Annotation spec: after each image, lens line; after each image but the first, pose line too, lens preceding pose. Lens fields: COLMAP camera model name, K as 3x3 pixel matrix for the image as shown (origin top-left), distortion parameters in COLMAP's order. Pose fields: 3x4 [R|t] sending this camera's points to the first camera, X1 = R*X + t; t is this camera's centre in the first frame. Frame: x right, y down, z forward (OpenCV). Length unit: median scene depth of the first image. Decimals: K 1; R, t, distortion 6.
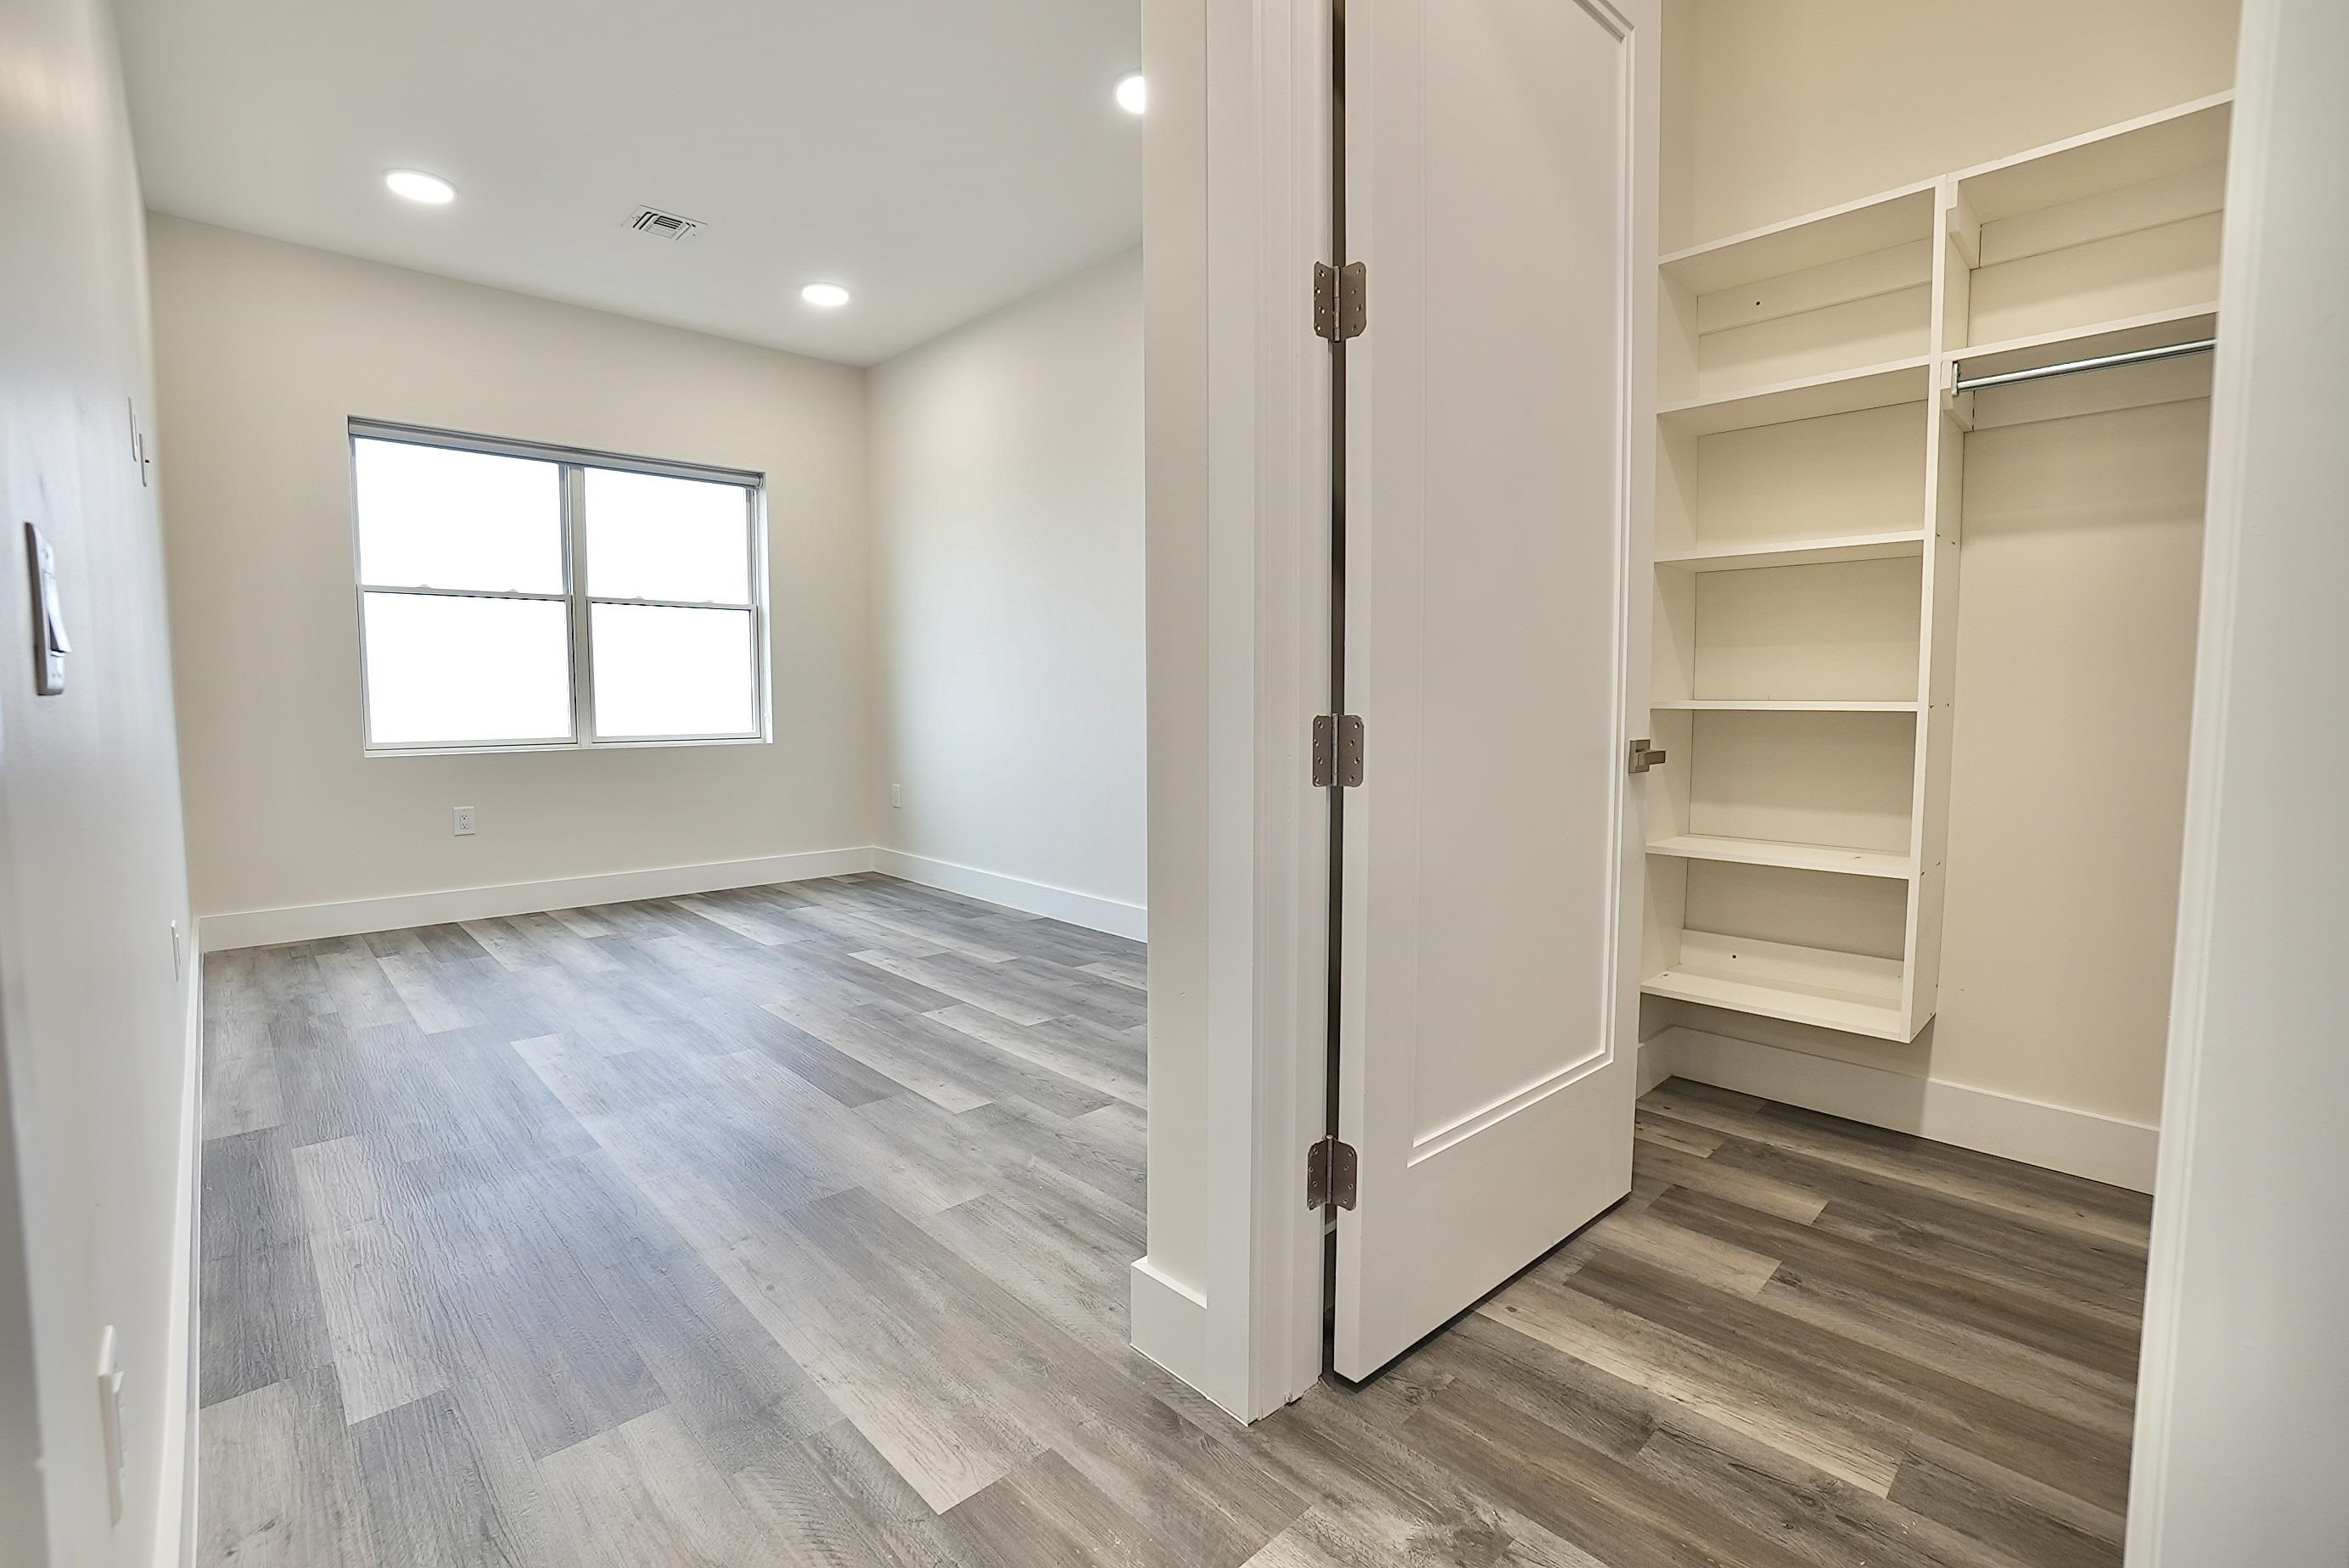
lens RADIAL K [[1039.5, 0, 1164.4], [0, 1039.5, 773.5], [0, 0, 1]] dist [-0.068647, 0.017120]
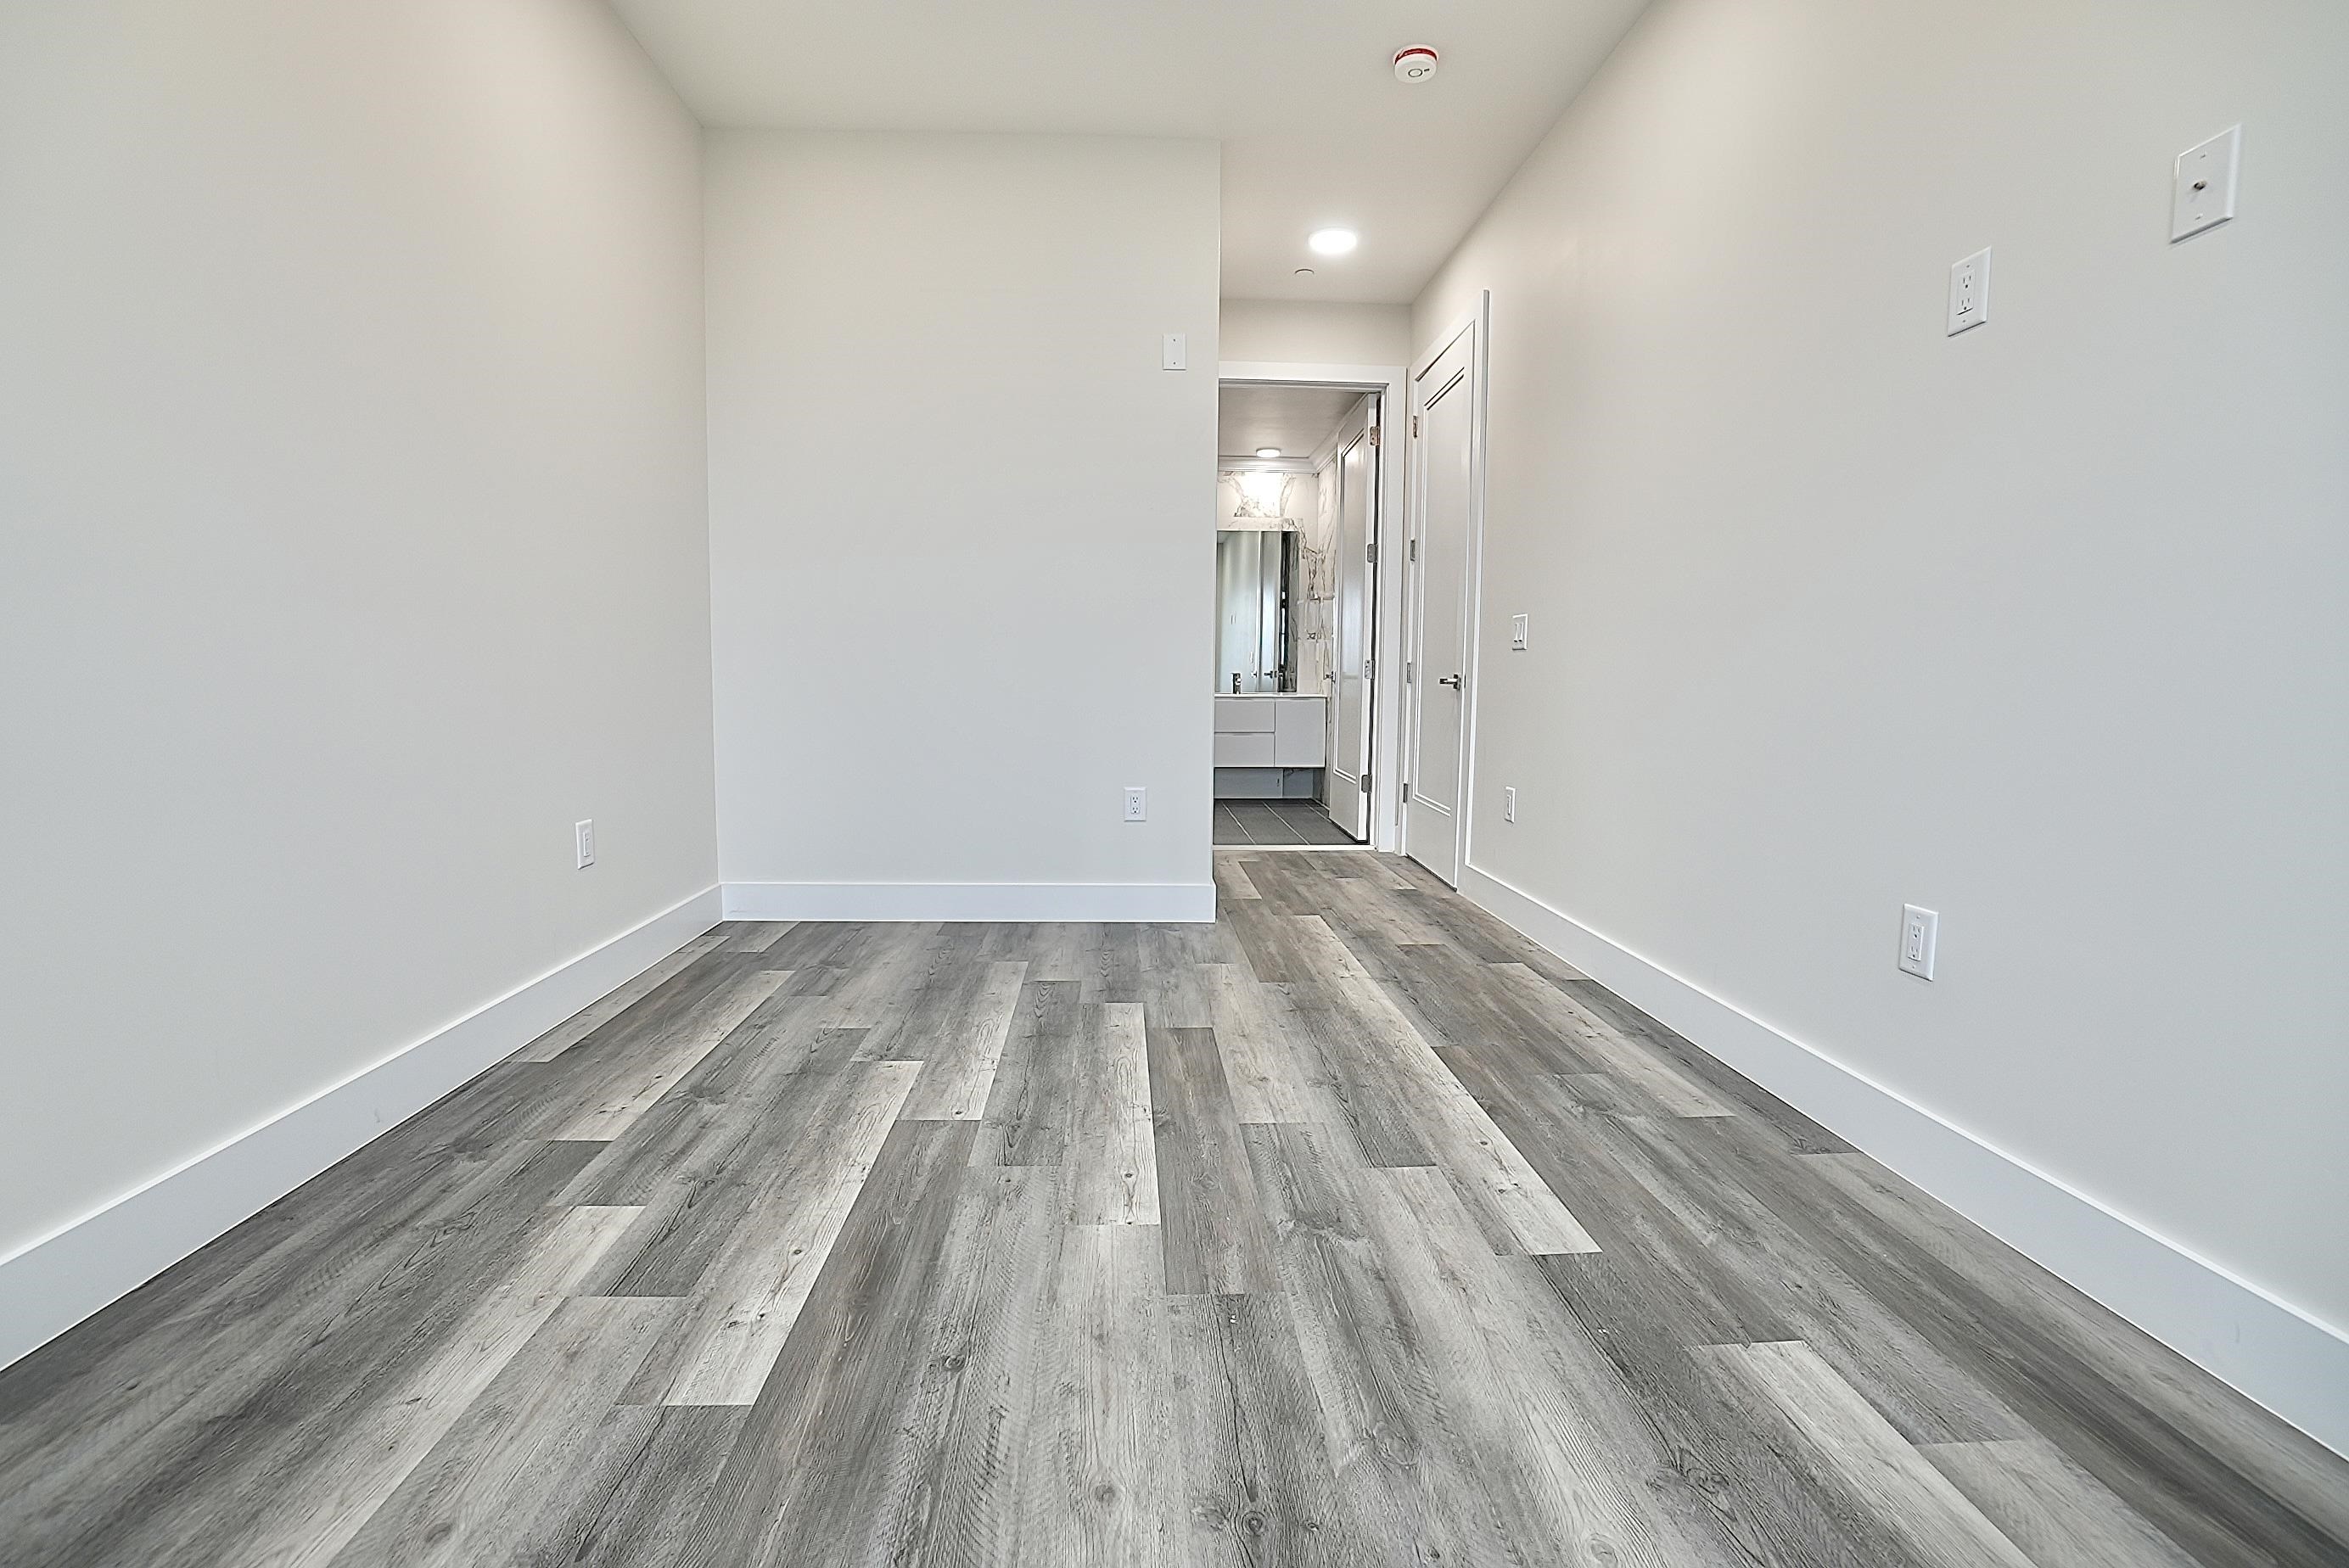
lens RADIAL K [[1039.5, 0, 1164.4], [0, 1039.5, 773.5], [0, 0, 1]] dist [-0.068647, 0.017120]
pose [[-0.755411, -0.071947, 0.651289, -0.992443], [0.036429, 0.987805, 0.151376, -0.102704], [-0.654237, 0.138077, -0.743578, 1.875112]]
